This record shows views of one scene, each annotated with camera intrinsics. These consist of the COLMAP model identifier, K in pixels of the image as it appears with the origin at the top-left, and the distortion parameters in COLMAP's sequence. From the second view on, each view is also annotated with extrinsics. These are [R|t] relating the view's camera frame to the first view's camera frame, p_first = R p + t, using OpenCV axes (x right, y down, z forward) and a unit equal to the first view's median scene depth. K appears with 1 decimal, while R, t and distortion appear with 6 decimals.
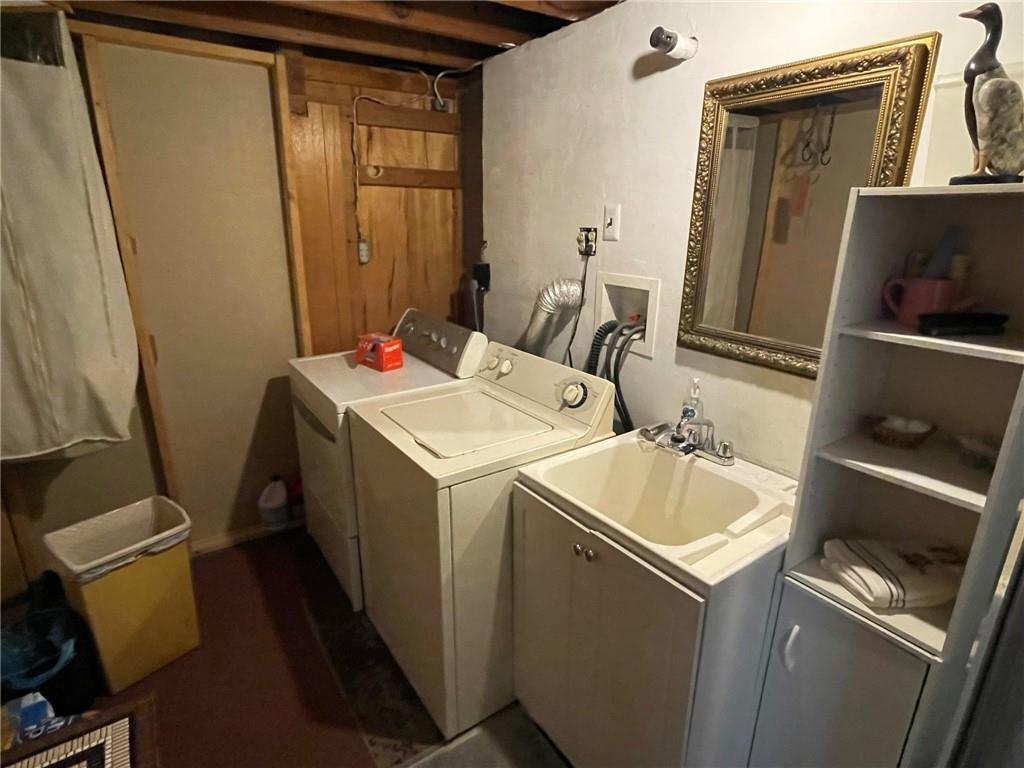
lens RADIAL K [[542.6, 0, 511.0], [0, 542.6, 382.6], [0, 0, 1]] dist [0.002738, 0.000297]
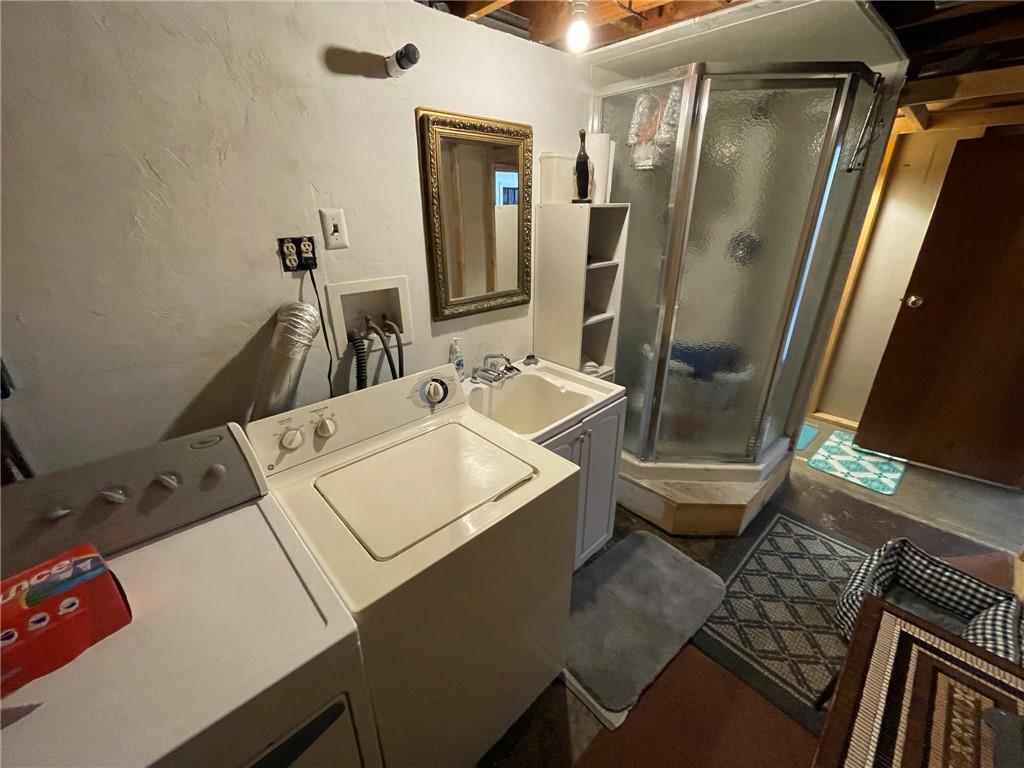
lens RADIAL K [[414.6, 0, 510.9], [0, 414.6, 380.8], [0, 0, 1]] dist [-0.002860, 0.000047]
pose [[-0.150607, -0.377420, 0.913713, -0.644200], [0.305555, 0.861228, 0.406106, -0.281721], [-0.940188, 0.340352, -0.014385, 0.861390]]
